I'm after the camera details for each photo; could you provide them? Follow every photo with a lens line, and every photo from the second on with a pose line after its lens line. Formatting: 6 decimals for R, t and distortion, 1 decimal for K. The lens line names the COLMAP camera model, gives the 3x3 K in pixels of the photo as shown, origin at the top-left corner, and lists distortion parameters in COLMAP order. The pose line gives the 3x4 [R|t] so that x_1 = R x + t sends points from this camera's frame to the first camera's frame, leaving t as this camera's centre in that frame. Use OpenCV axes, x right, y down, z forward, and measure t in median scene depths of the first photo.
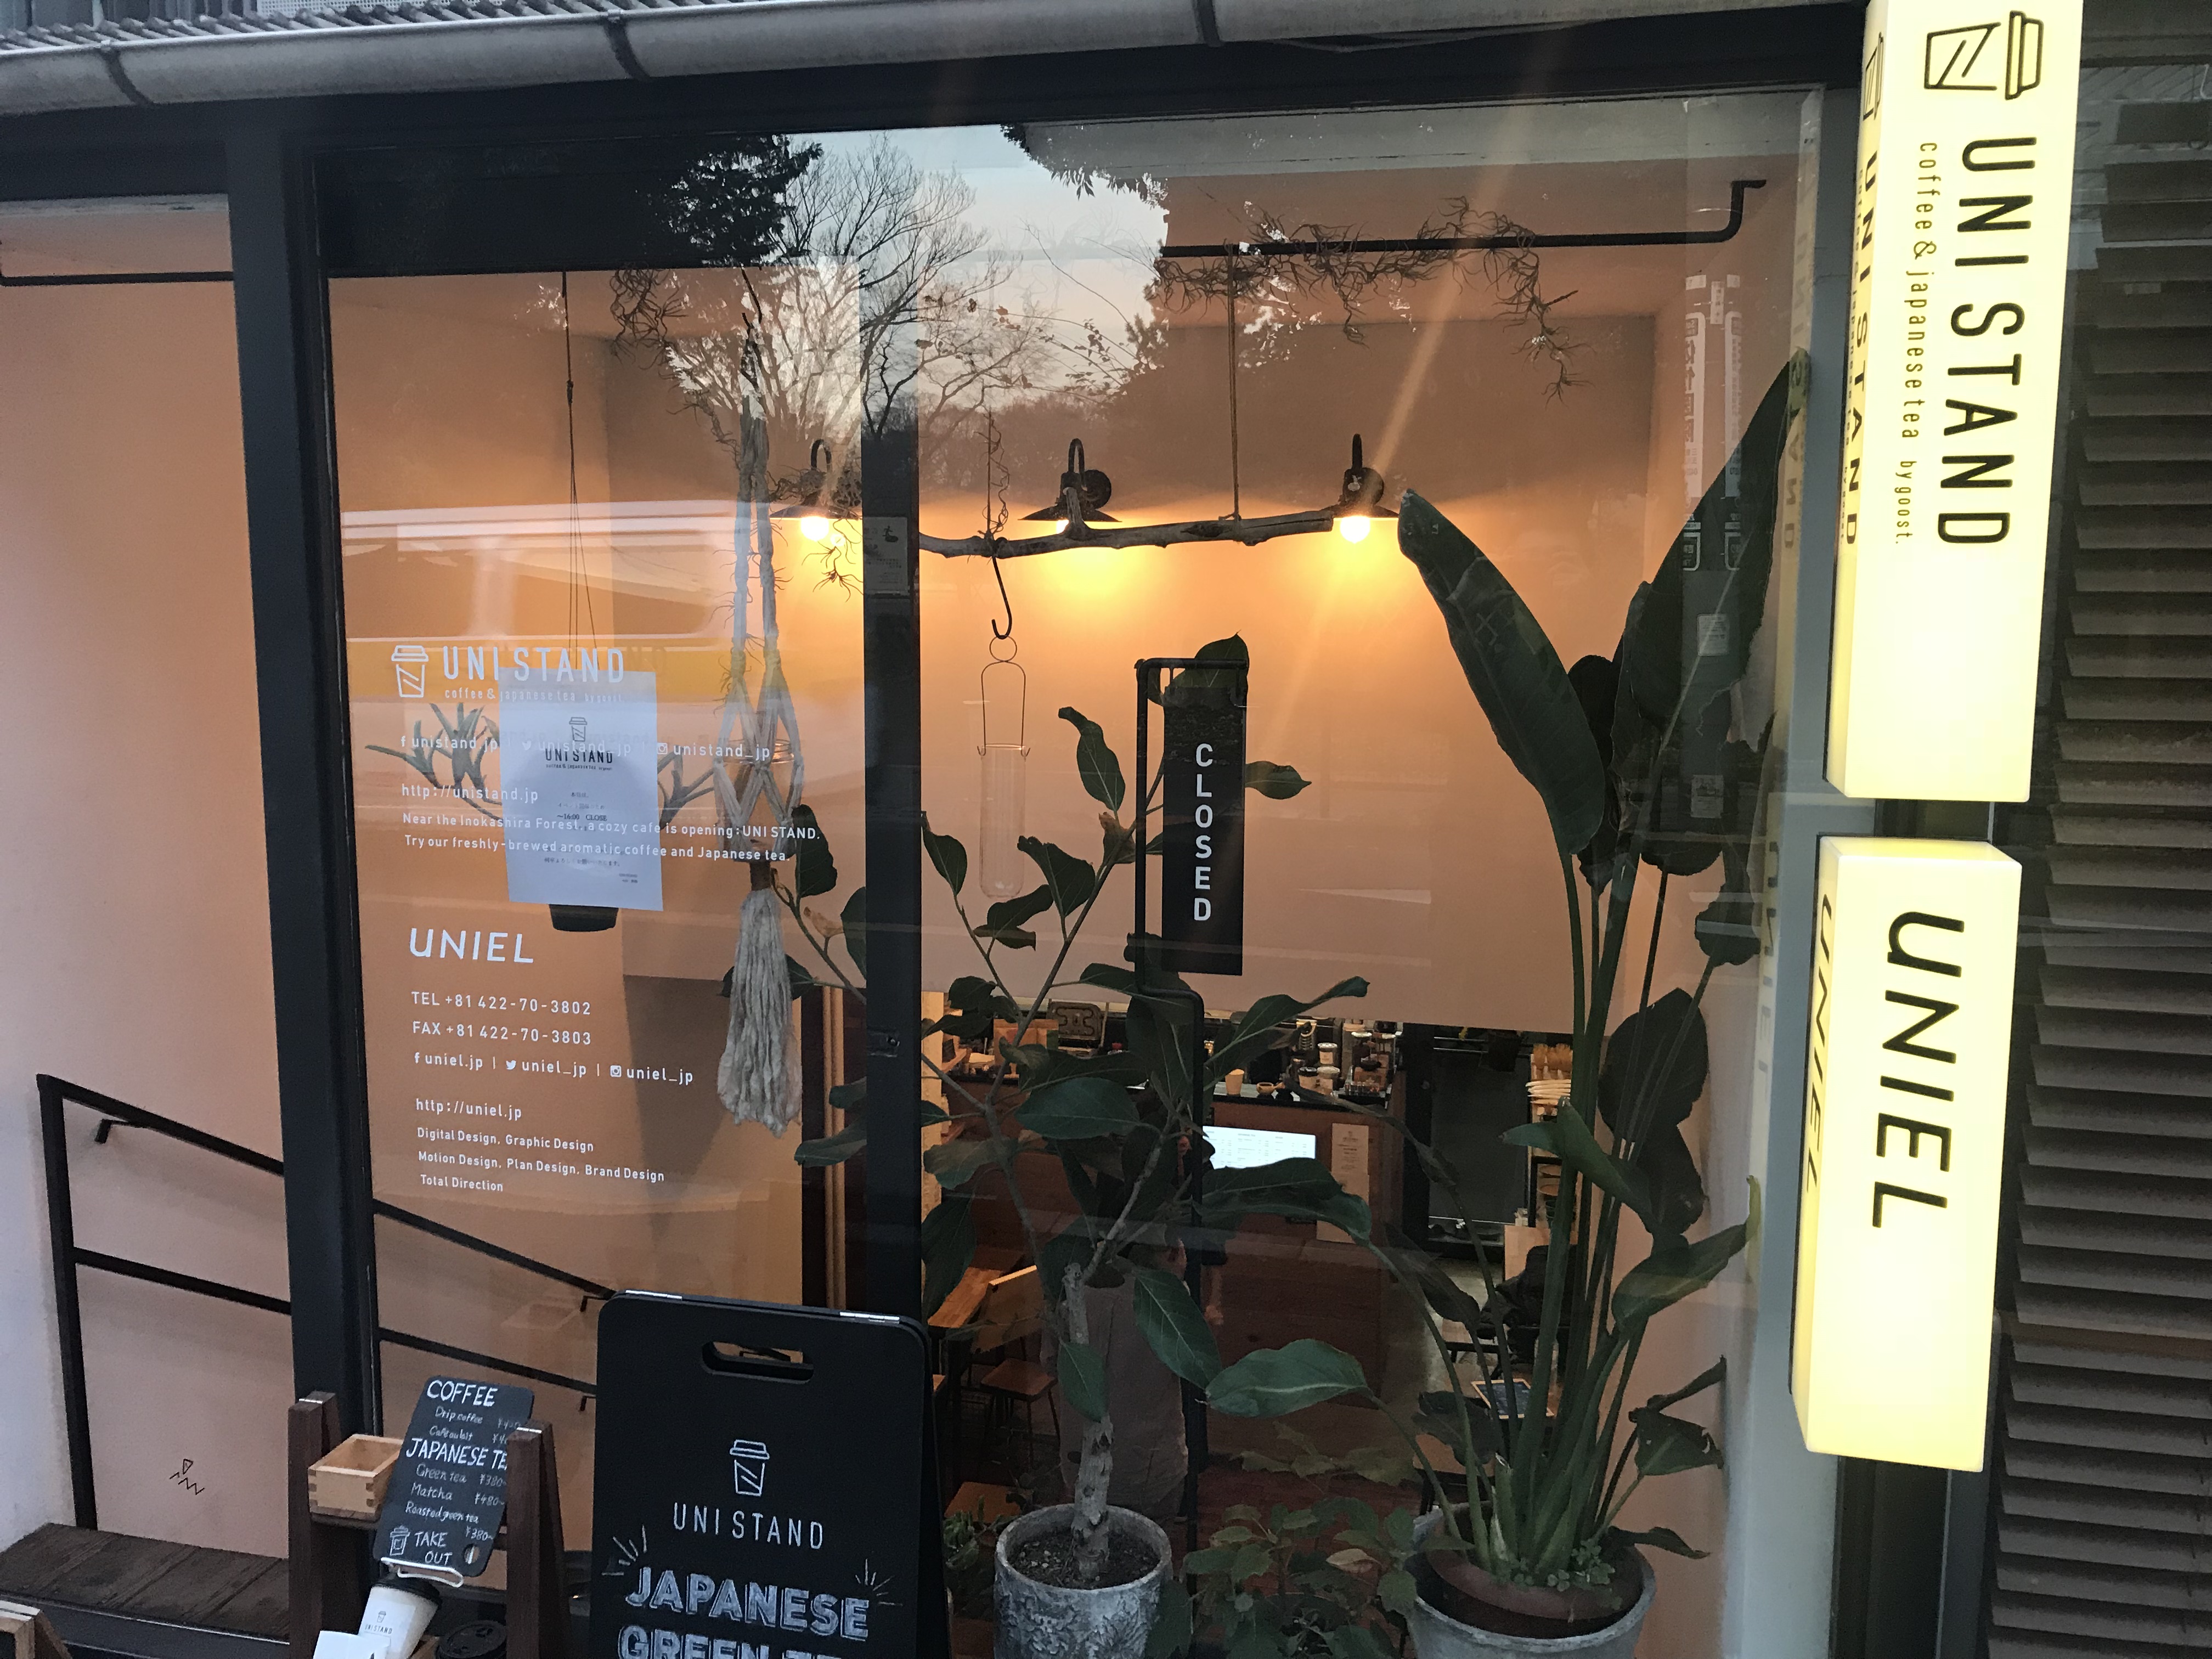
lens RADIAL K [[1797.0, 0, 1100.4], [0, 1797.0, 826.6], [0, 0, 1]] dist [0.030730, -0.033717]
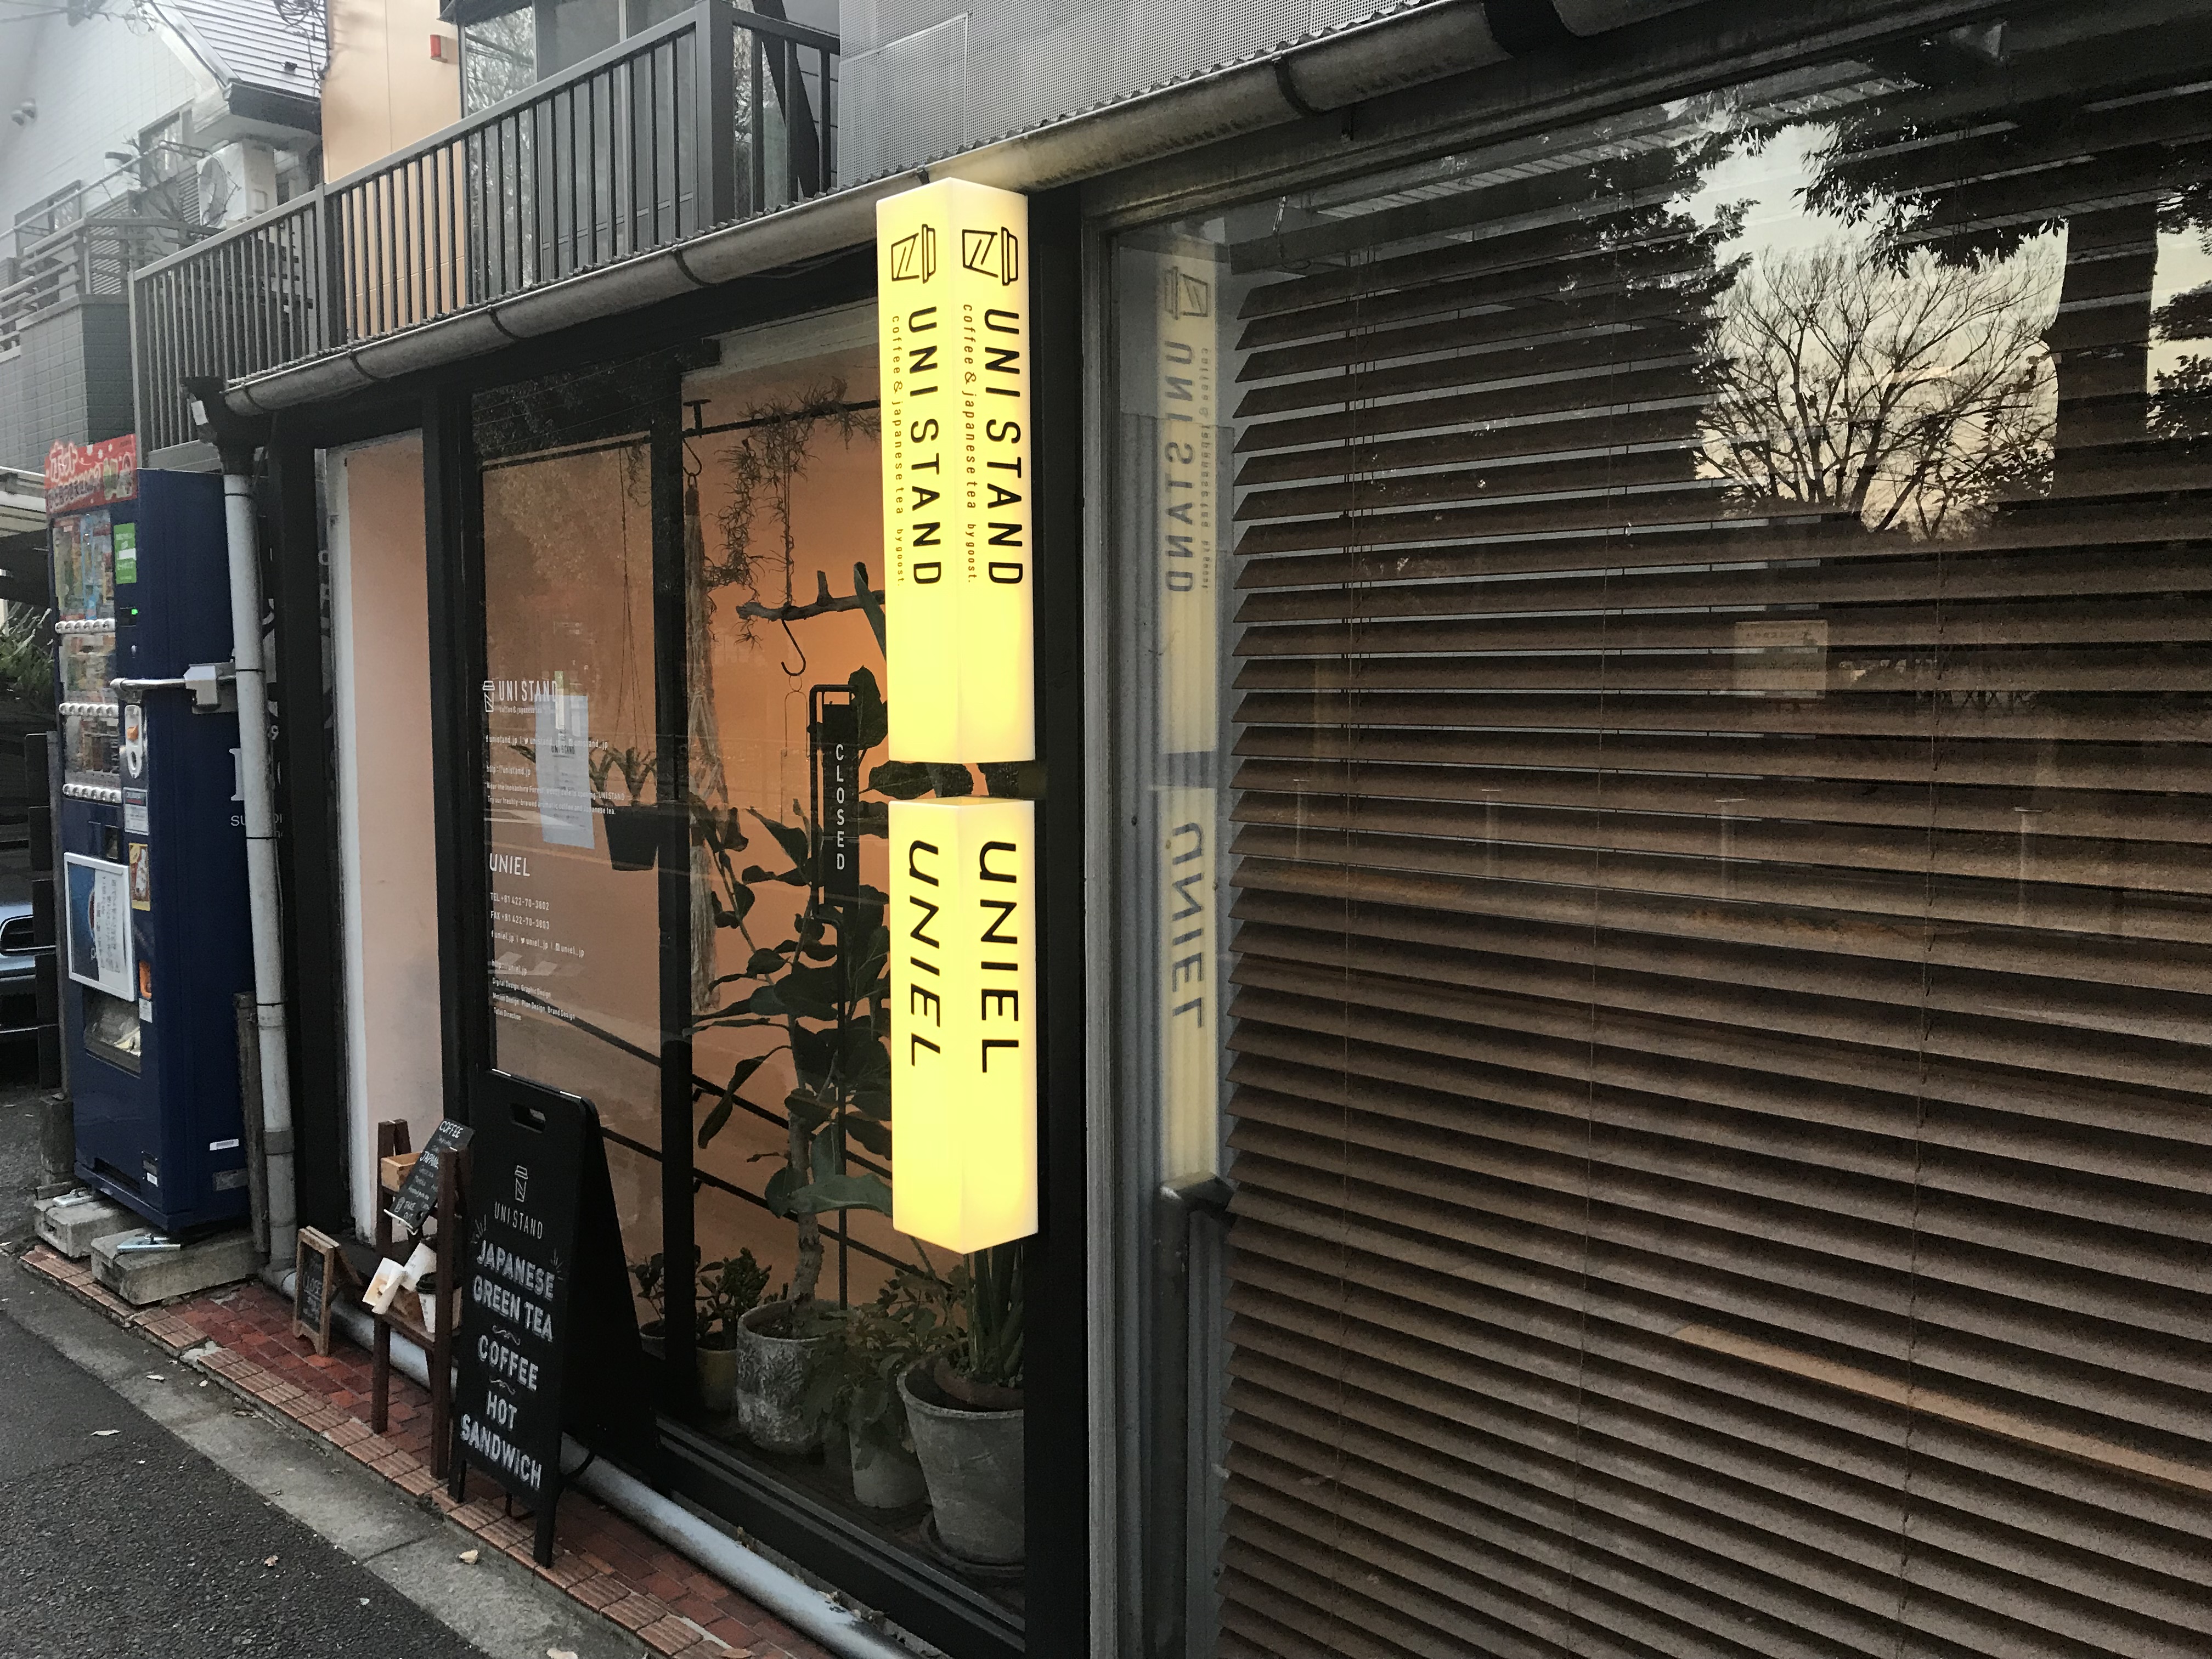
lens RADIAL K [[1797.0, 0, 1101.9], [0, 1797.0, 830.5], [0, 0, 1]] dist [0.030730, -0.033717]
pose [[0.844201, 0.037222, -0.534733, 1.078919], [-0.069572, 0.996756, -0.040454, 0.070478], [0.531493, 0.071354, 0.844052, -0.101367]]
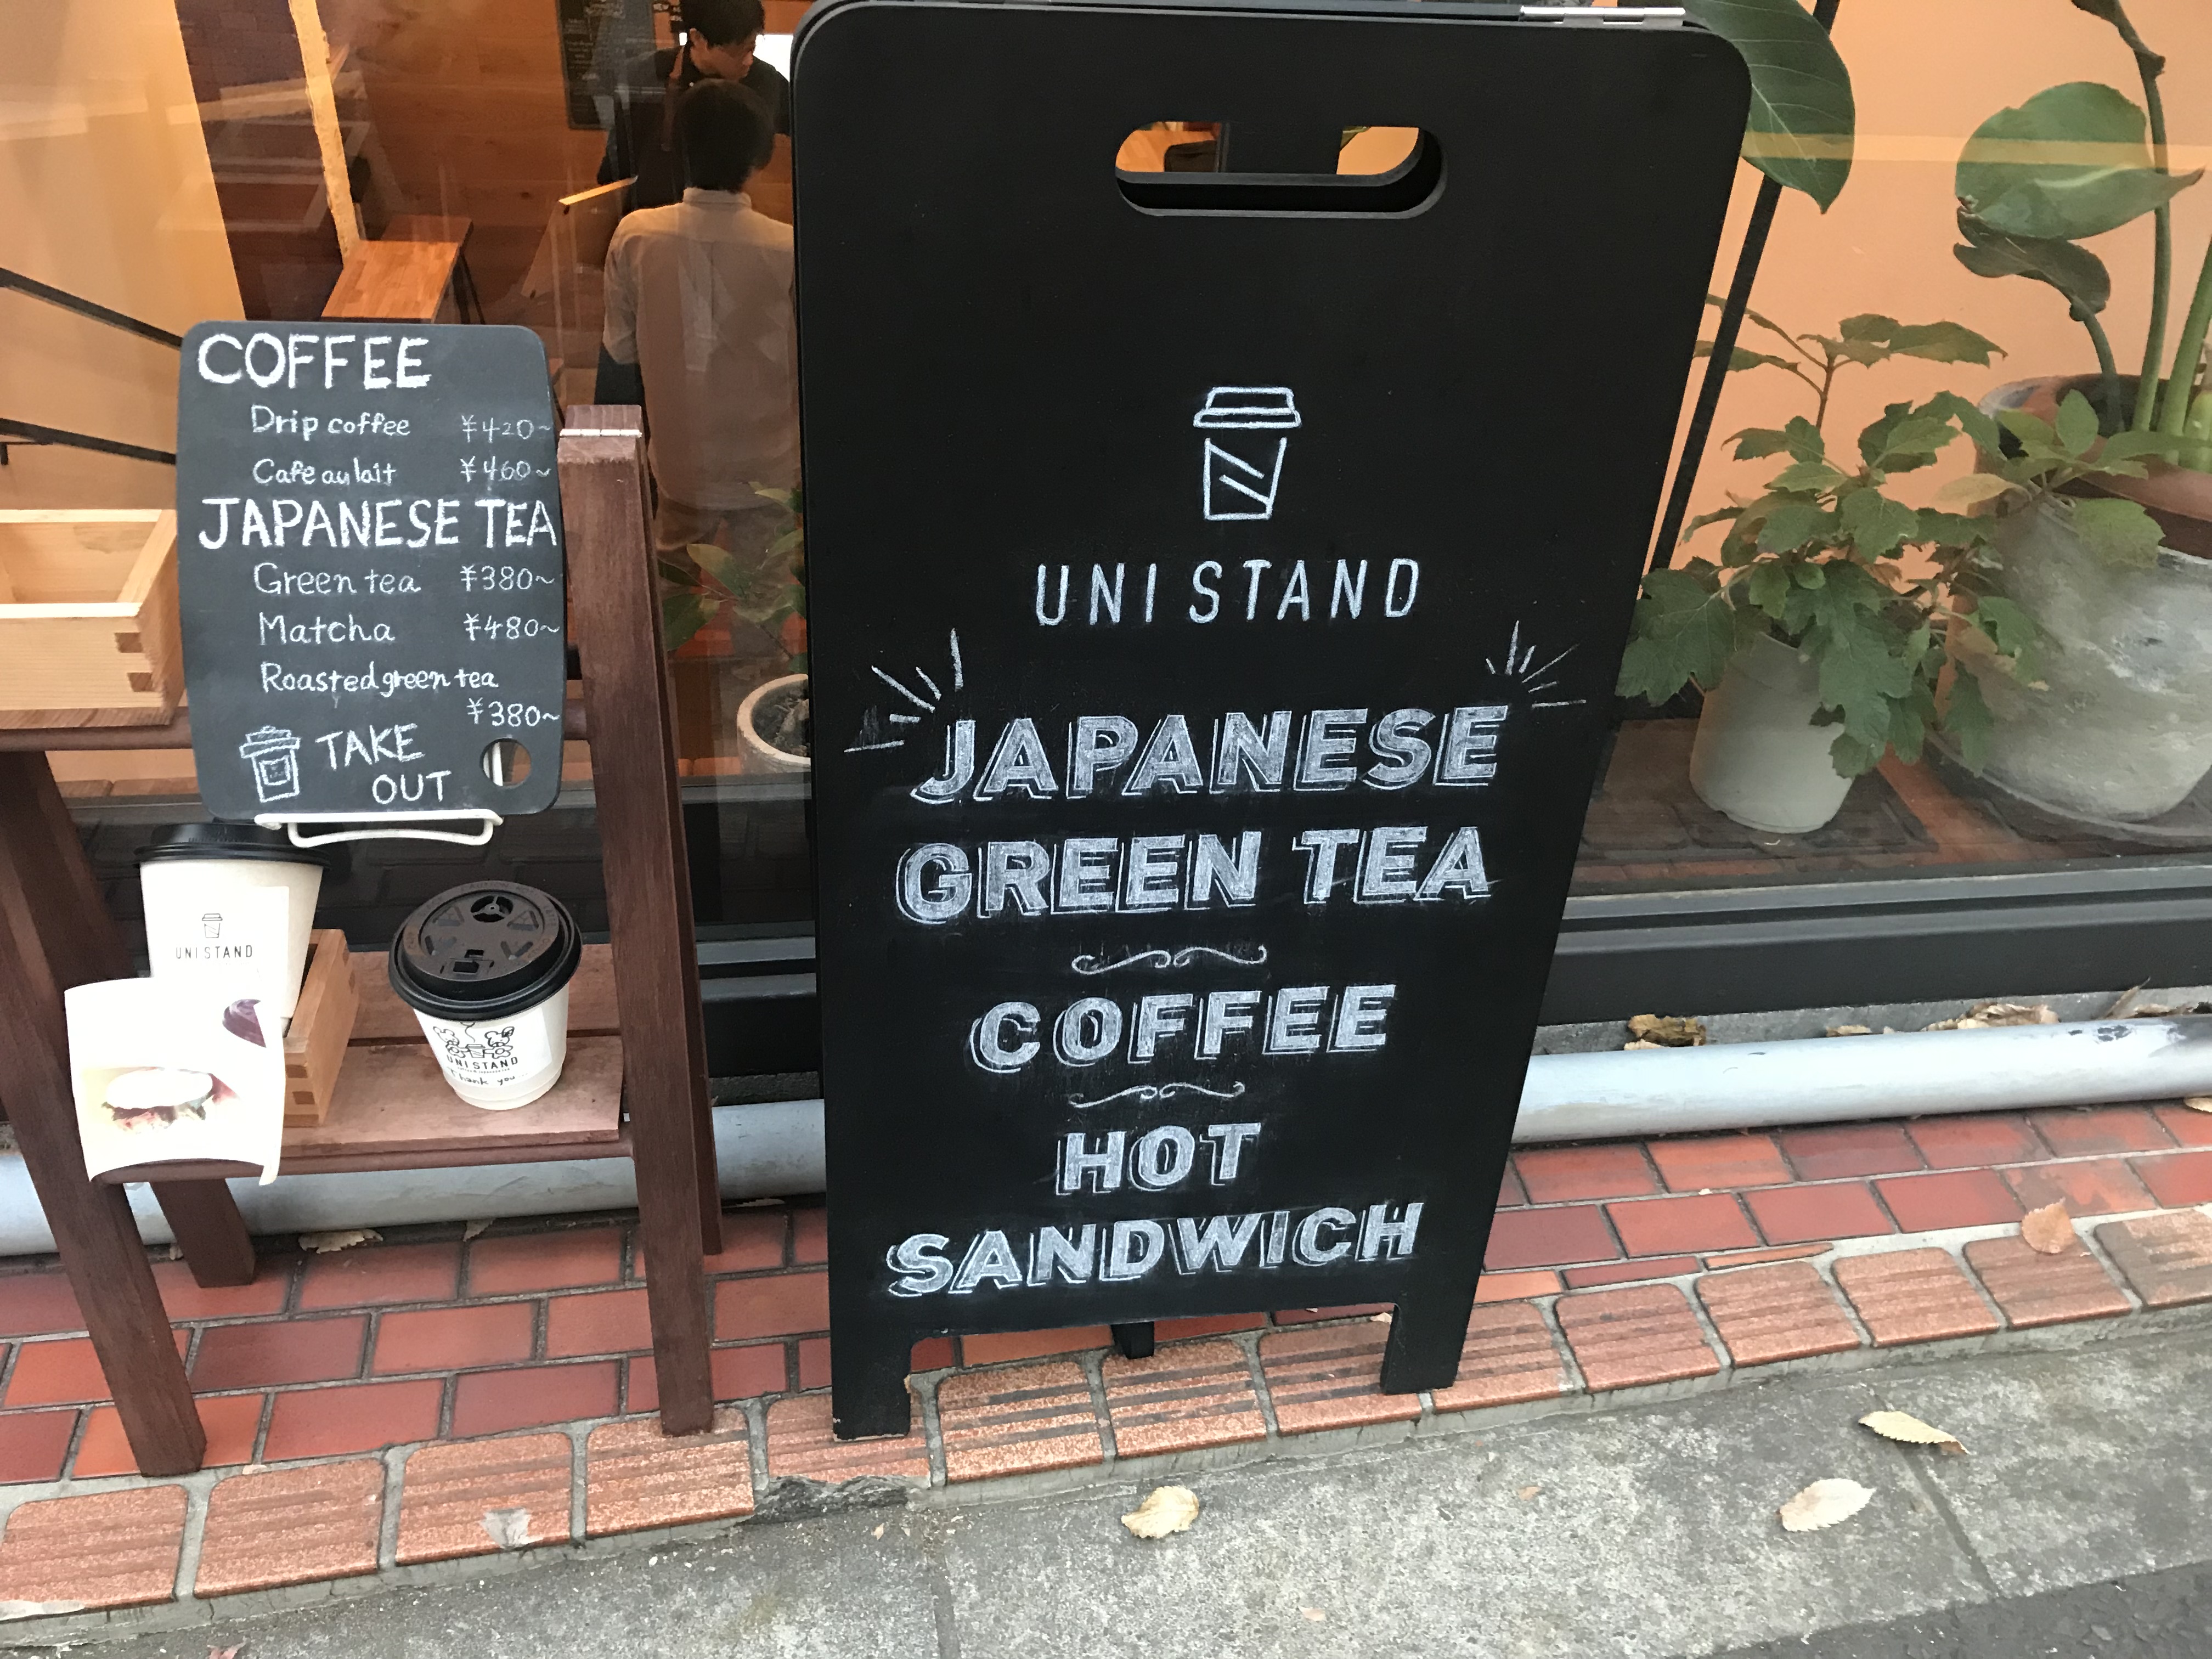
lens RADIAL K [[1797.0, 0, 1105.1], [0, 1797.0, 836.6], [0, 0, 1]] dist [0.030730, -0.033717]
pose [[0.928361, -0.189595, 0.319686, -0.360233], [-0.004967, 0.853707, 0.520729, 0.220691], [-0.371645, -0.485013, 0.791607, 0.655289]]
